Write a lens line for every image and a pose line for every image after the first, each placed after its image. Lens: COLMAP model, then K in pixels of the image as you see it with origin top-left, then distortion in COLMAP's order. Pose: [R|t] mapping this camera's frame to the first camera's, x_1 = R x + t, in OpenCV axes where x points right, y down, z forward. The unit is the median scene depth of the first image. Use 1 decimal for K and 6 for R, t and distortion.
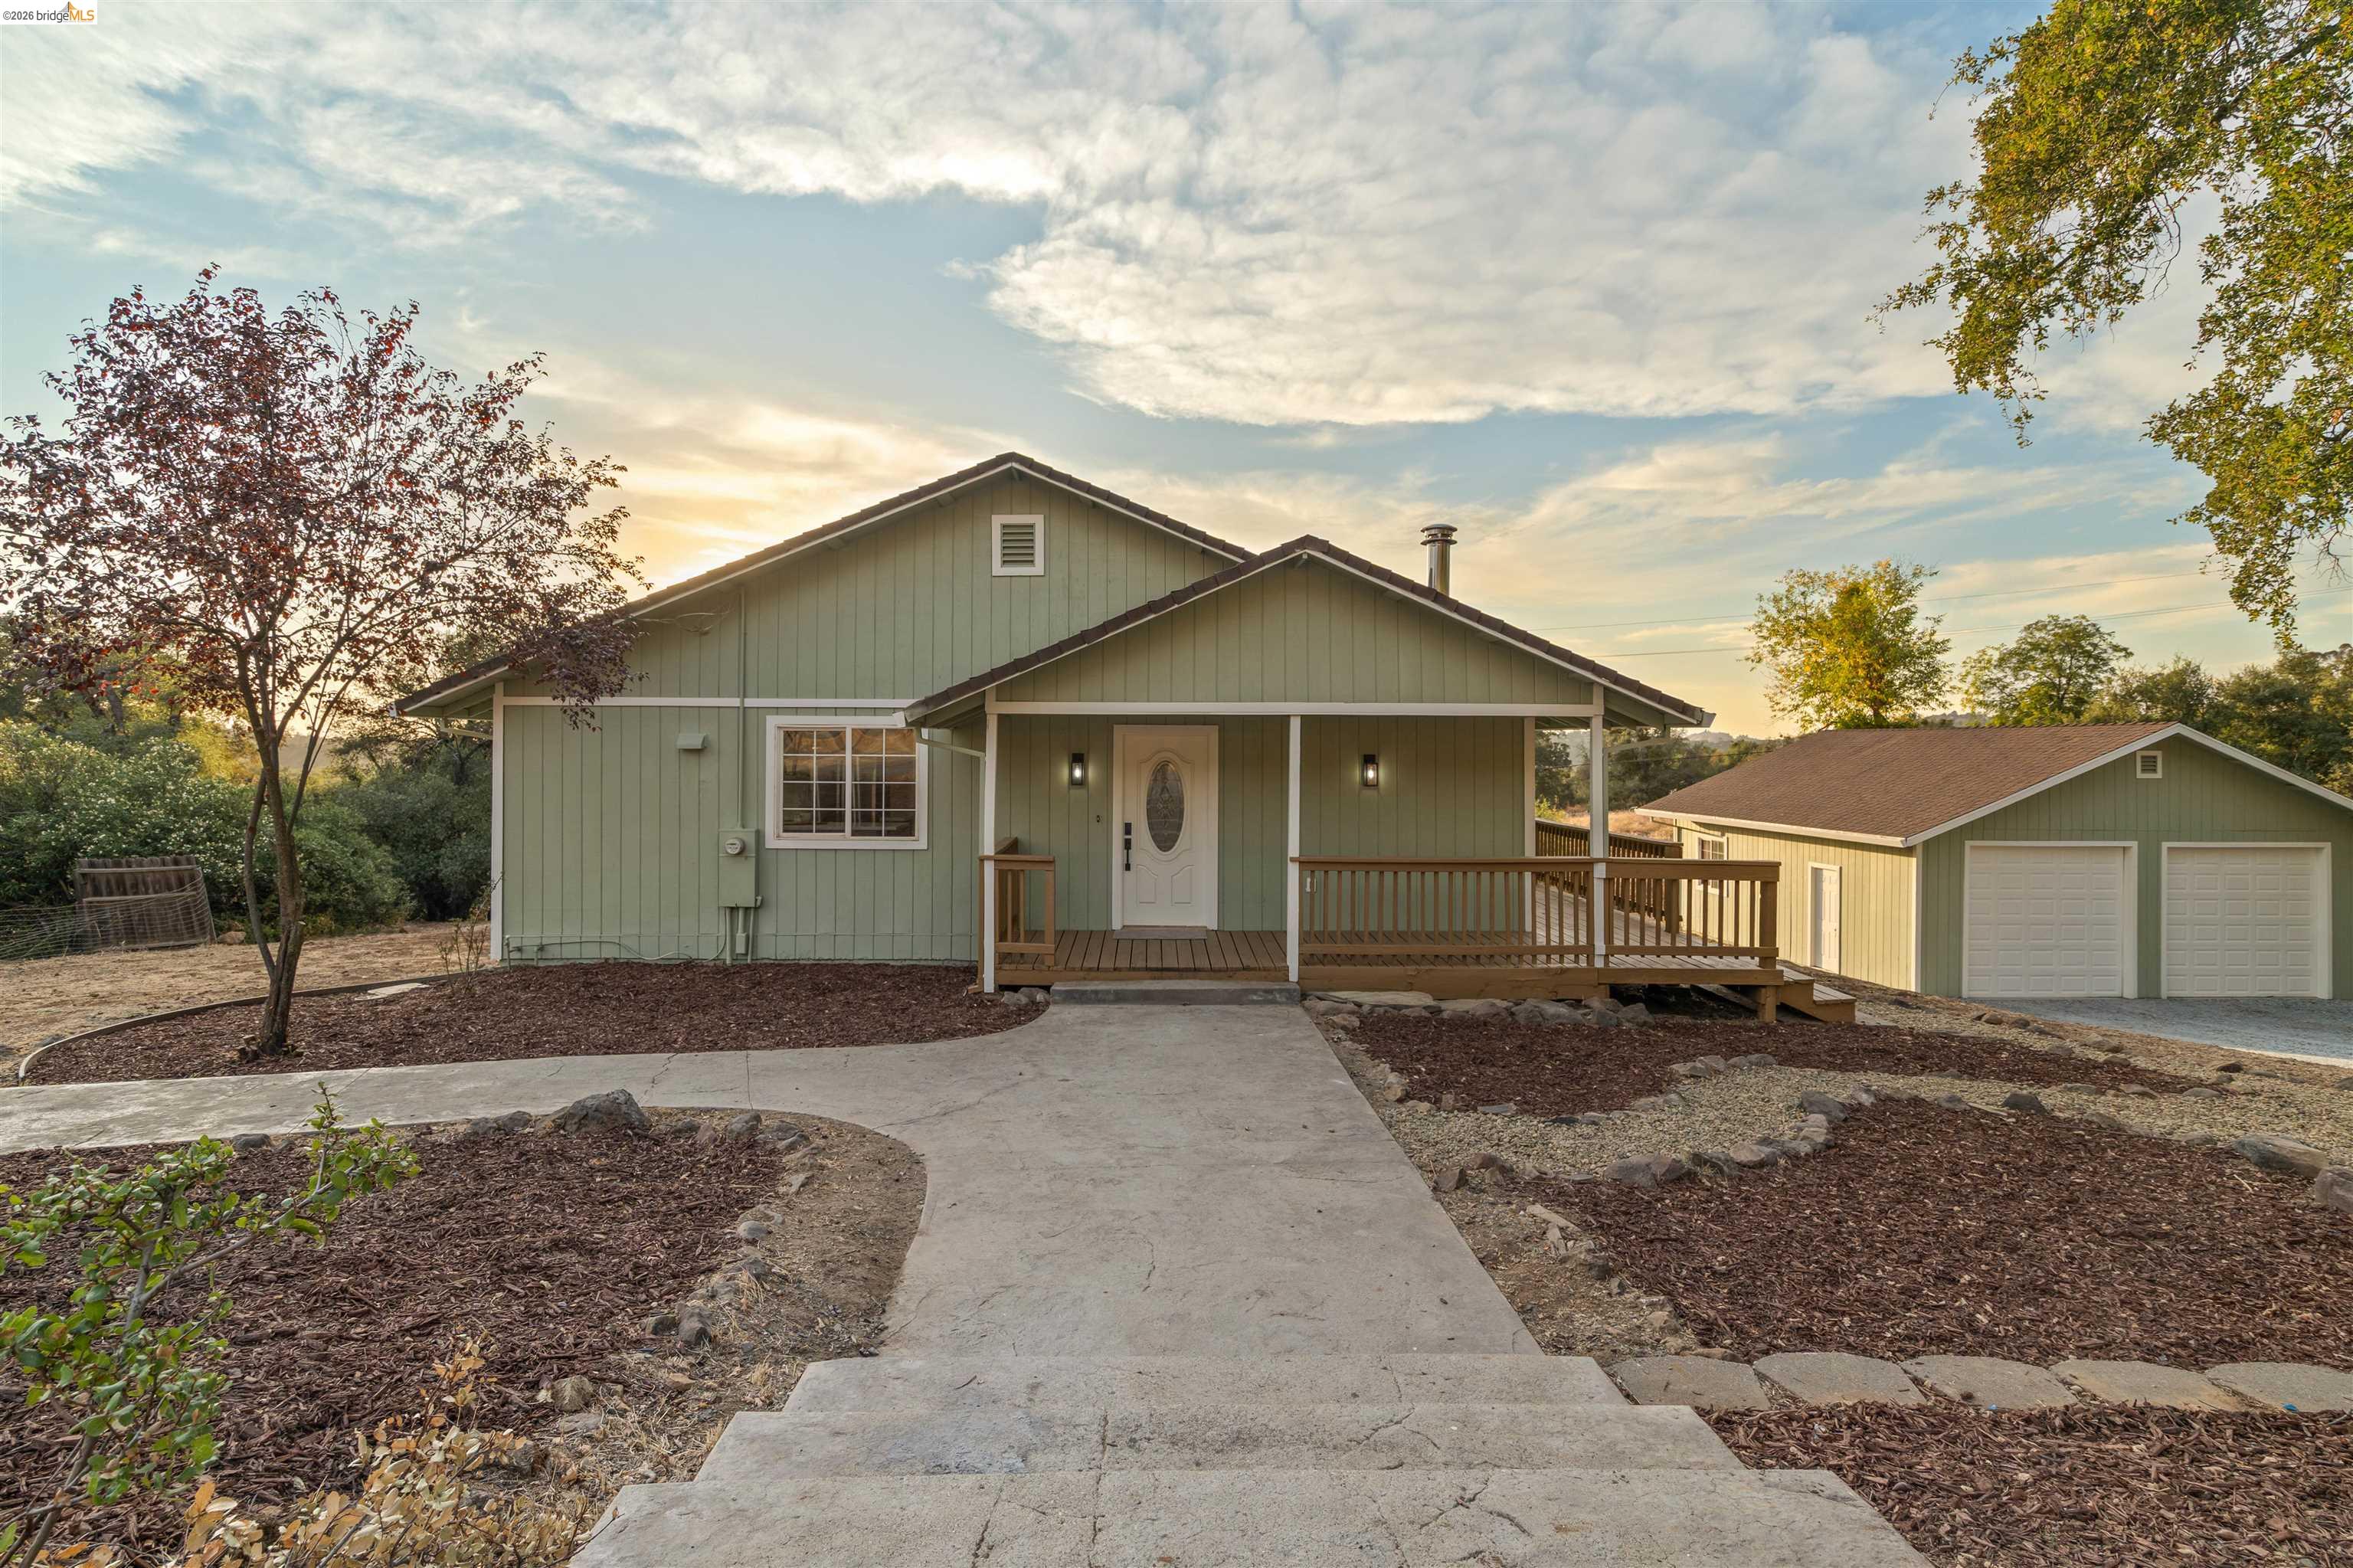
lens RADIAL K [[1151.5, 0, 1167.4], [0, 1151.5, 757.5], [0, 0, 1]] dist [0.000920, 0.000370]
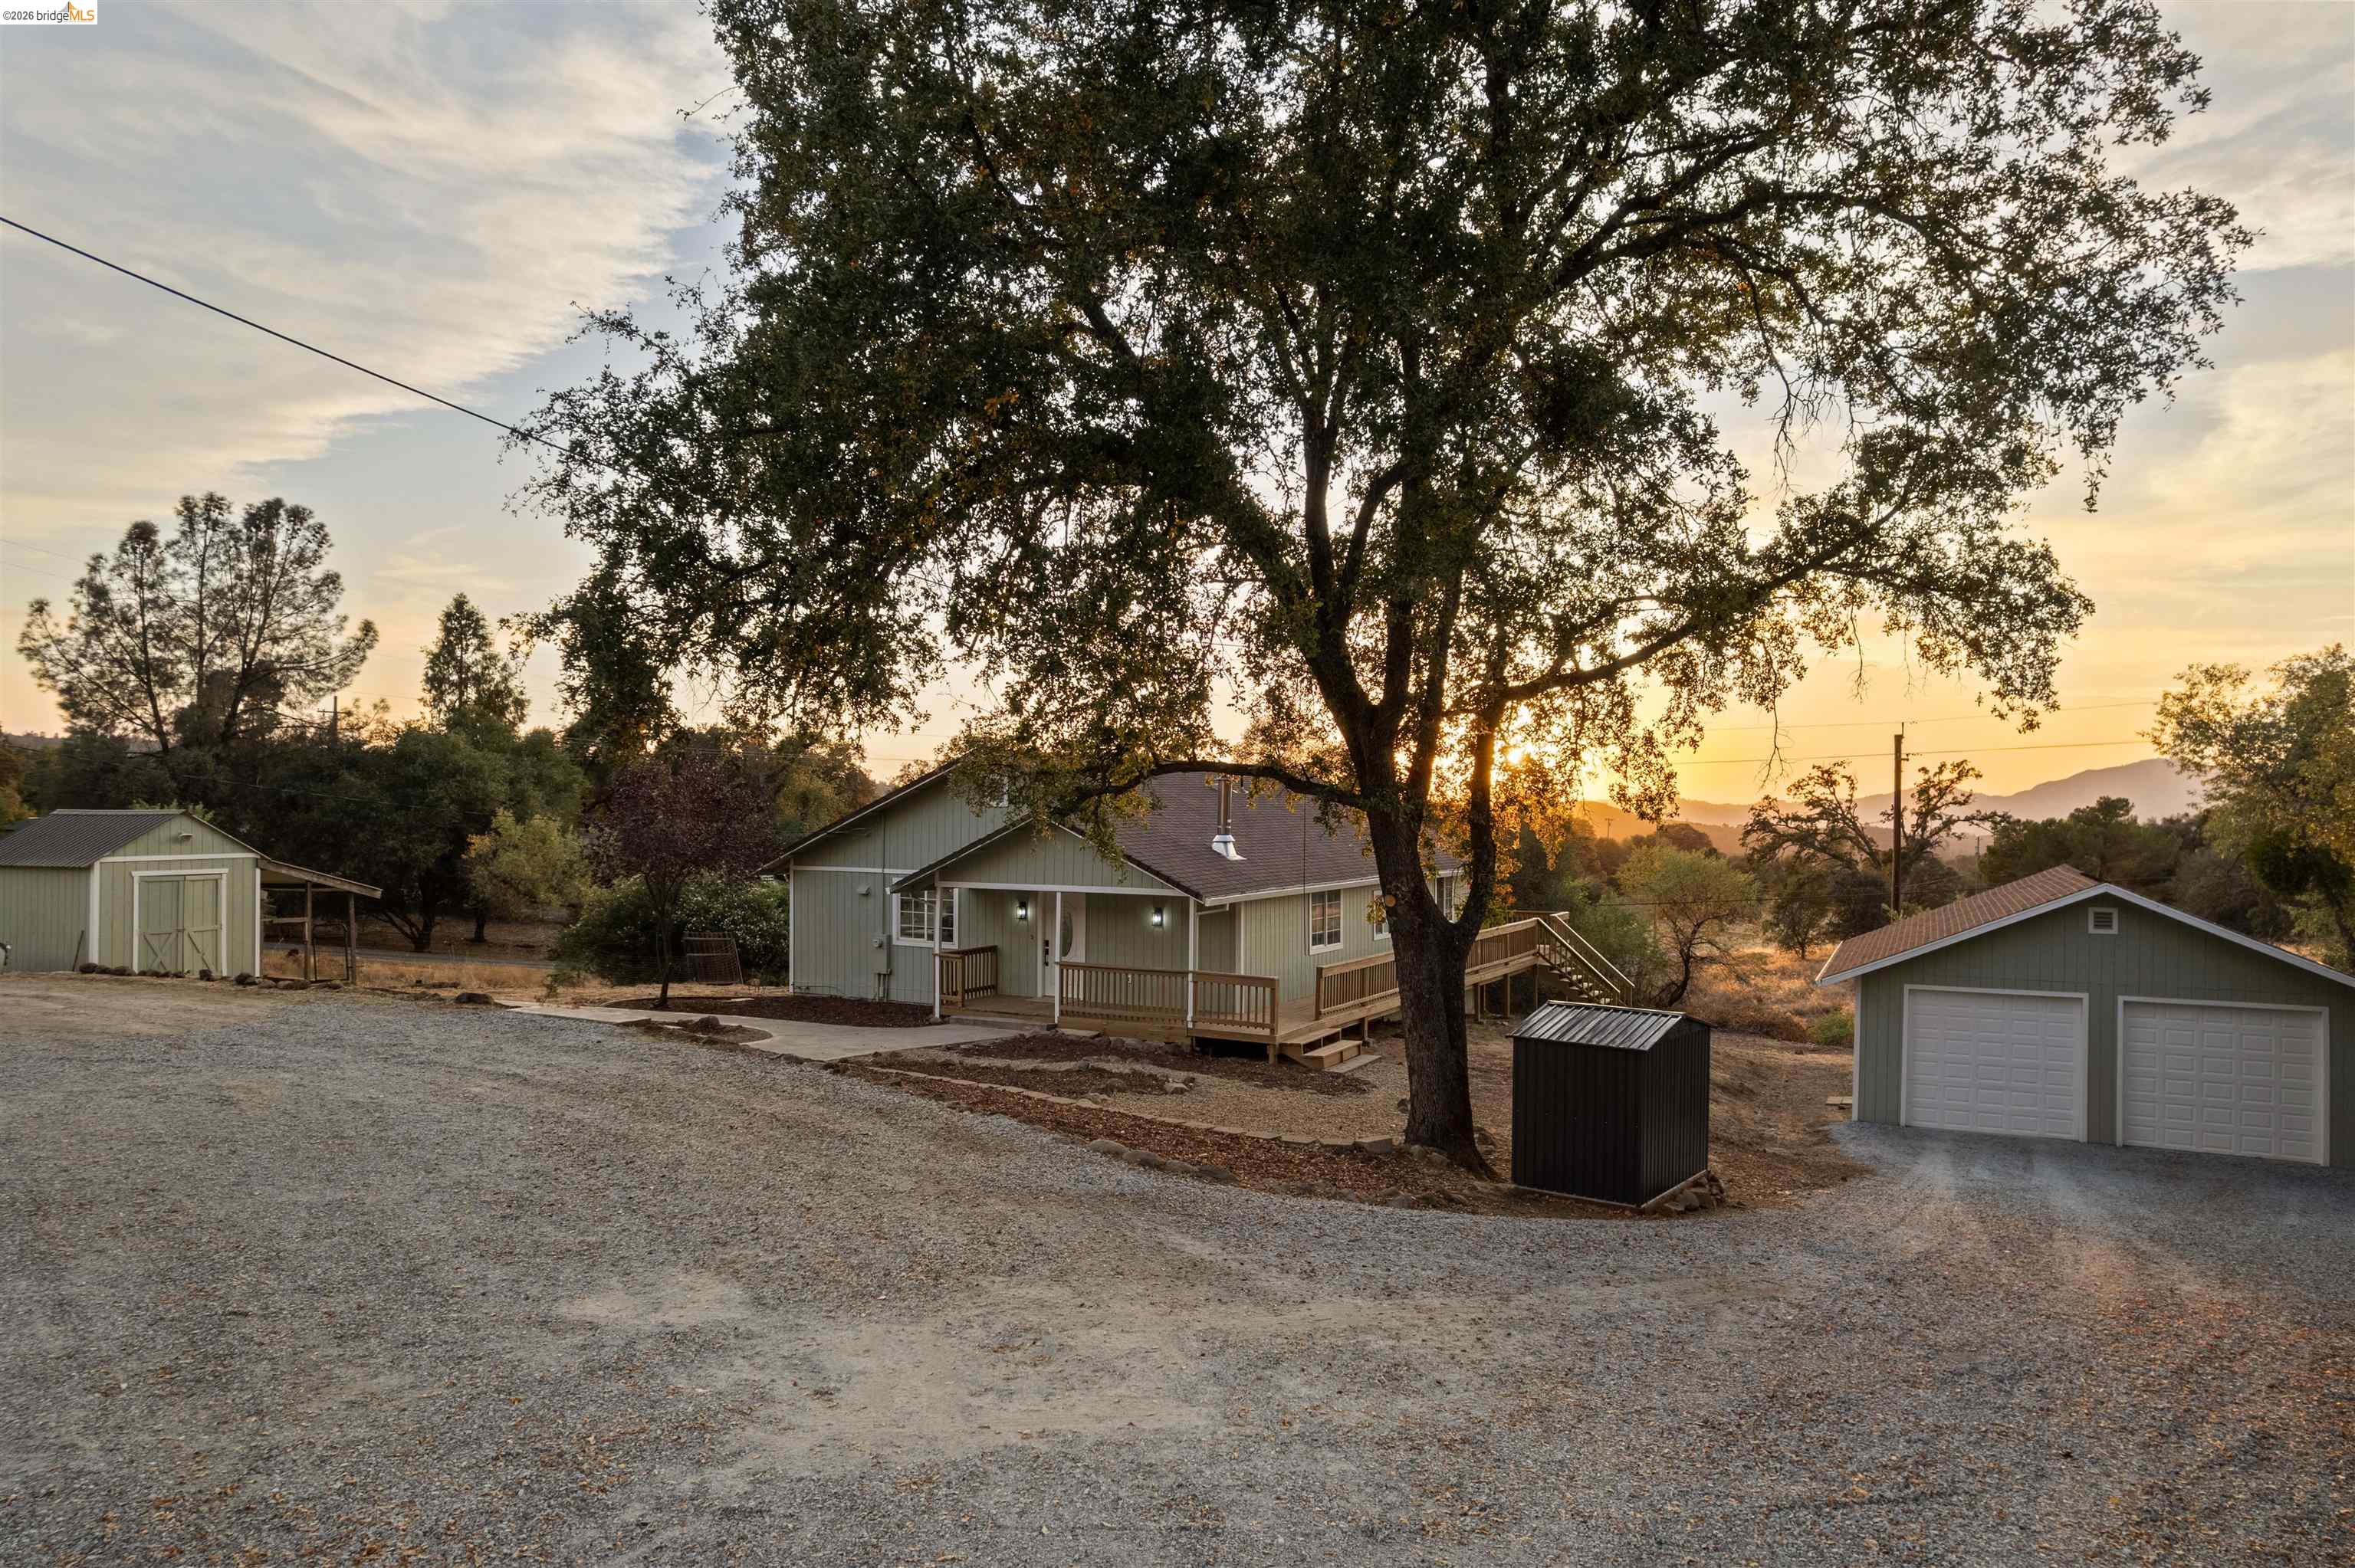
lens RADIAL K [[1486.4, 0, 1176.9], [0, 1486.4, 814.6], [0, 0, 1]] dist [0.000890, 0.000379]
pose [[0.871110, 0.001964, -0.491085, 1.327608], [-0.004320, 0.999984, -0.003664, -0.137229], [0.491069, 0.005314, 0.871104, -0.983215]]
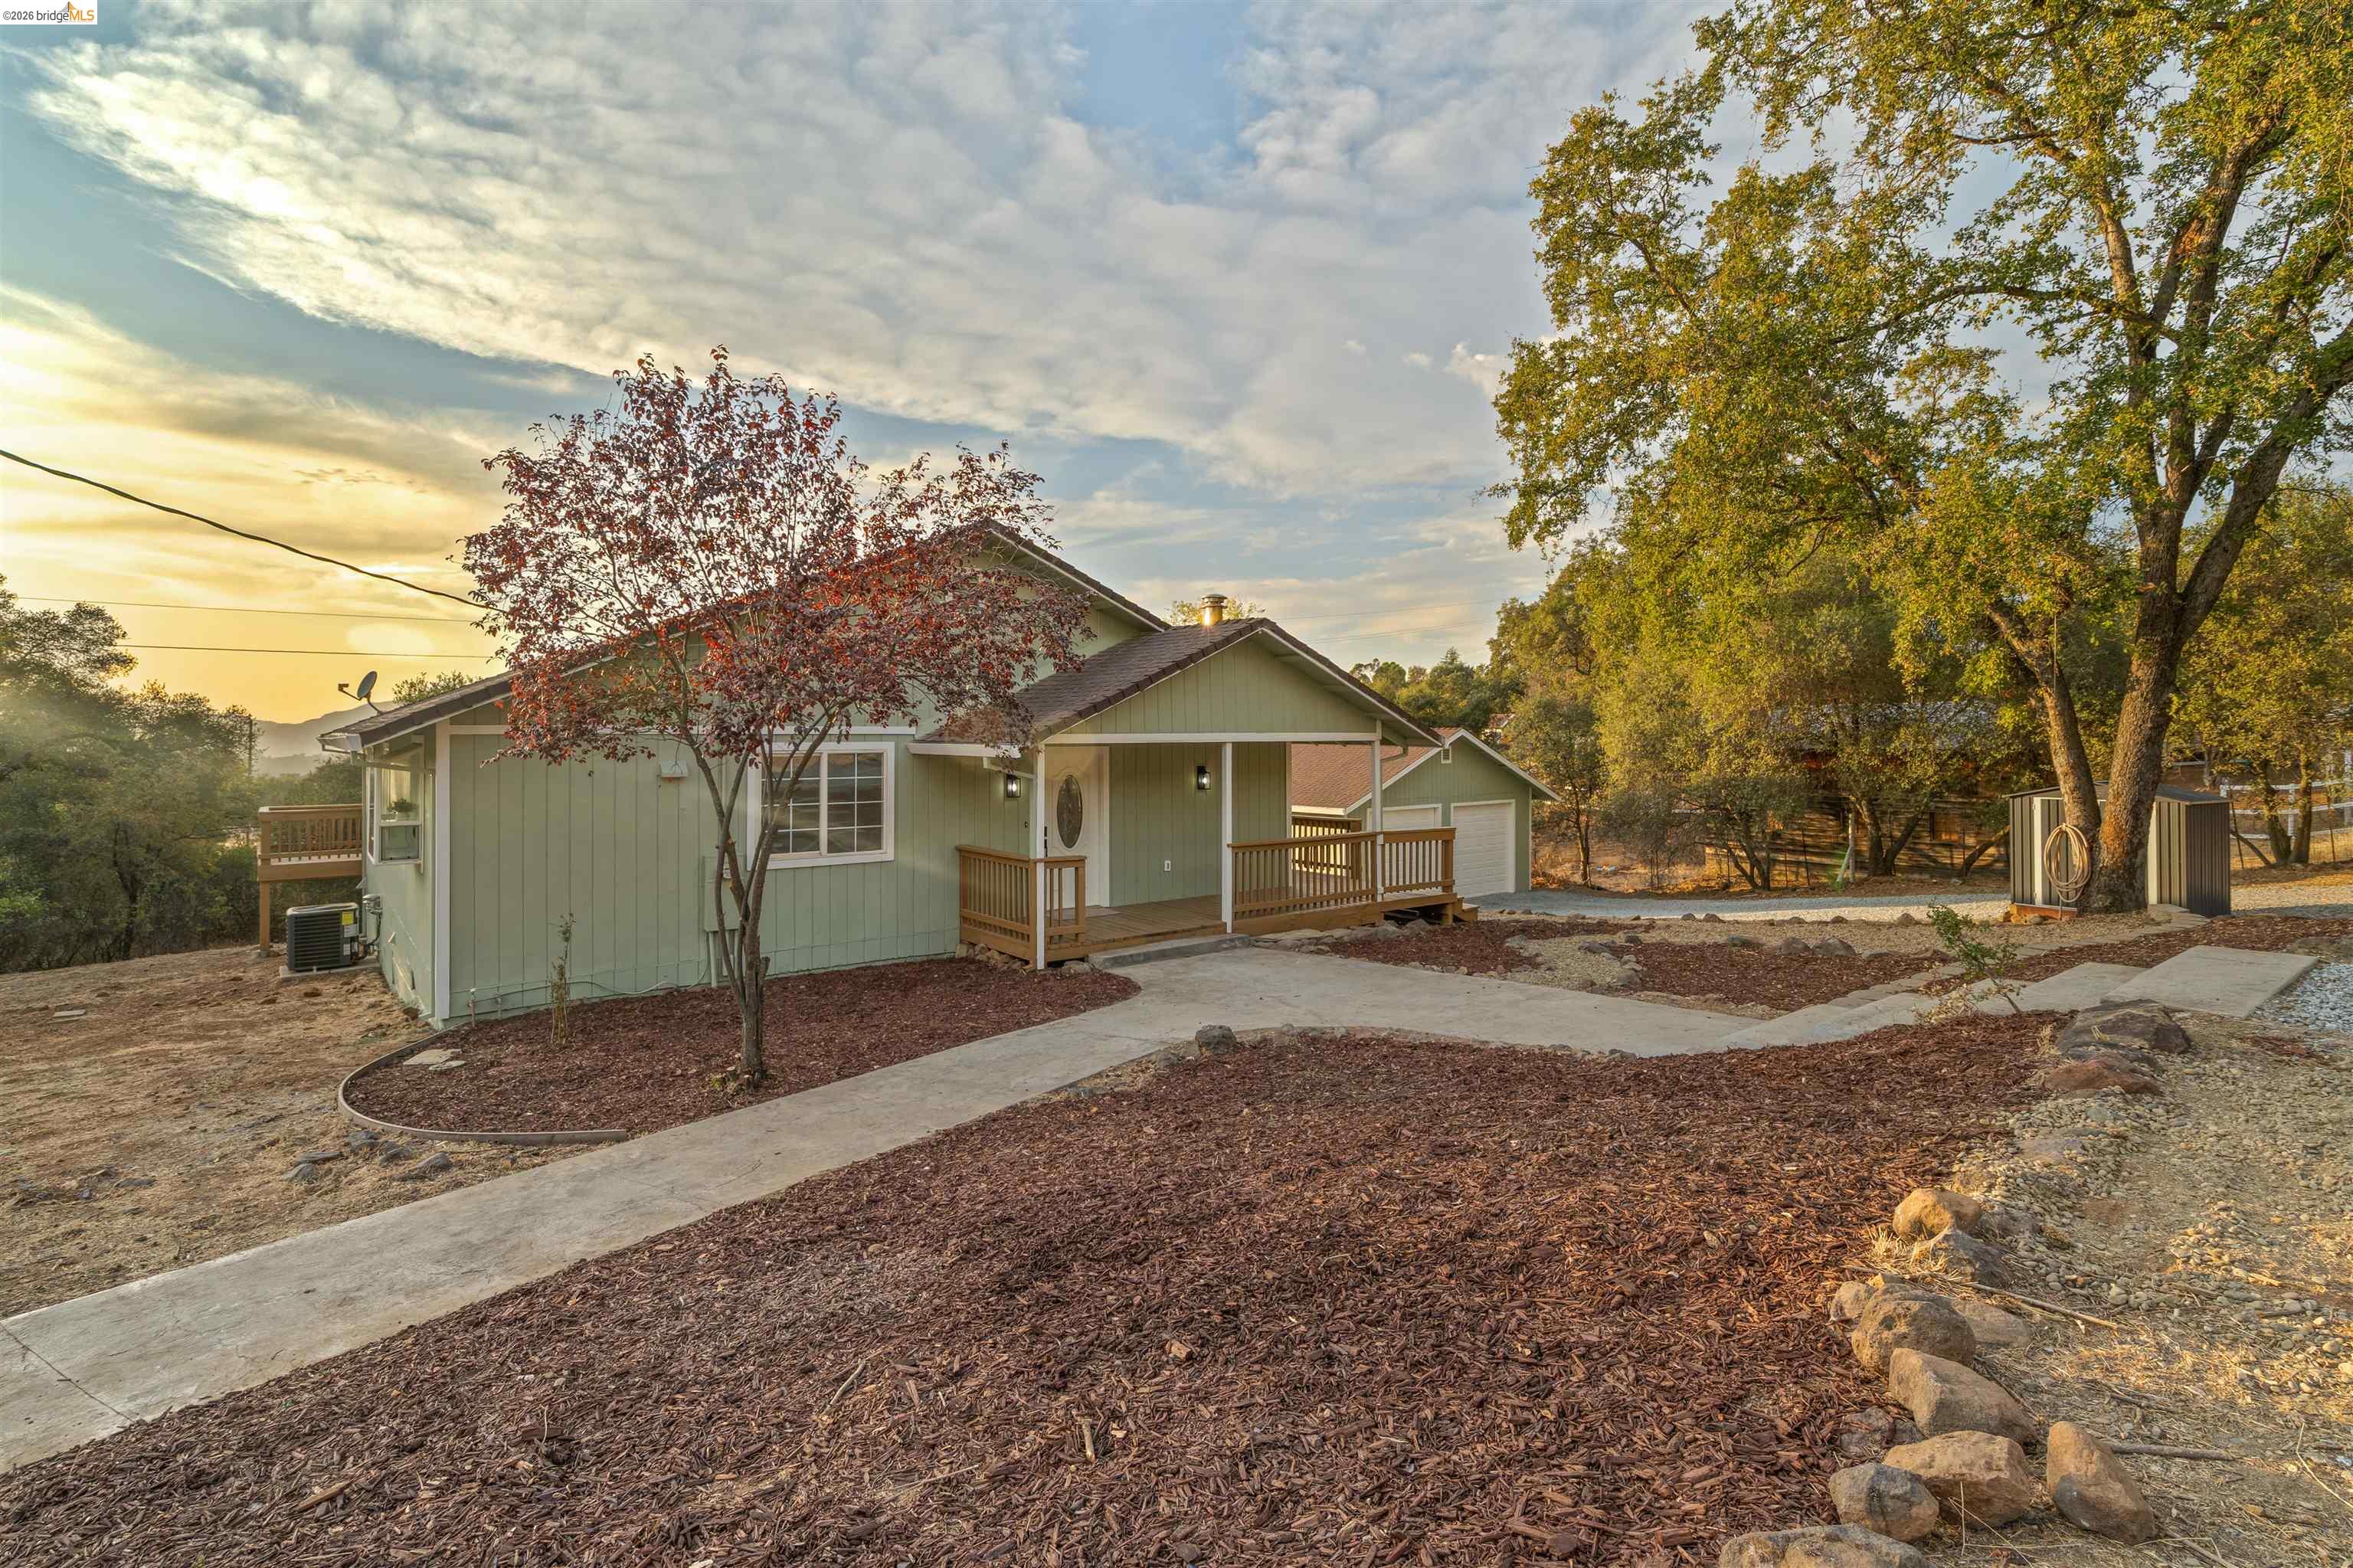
lens RADIAL K [[1152.4, 0, 1213.9], [0, 1152.4, 751.4], [0, 0, 1]] dist [0.002737, 0.000316]
pose [[0.783331, -0.015484, 0.621413, -0.656438], [0.010109, 0.999875, 0.012171, -0.035404], [-0.621523, -0.003252, 0.783389, -0.066763]]
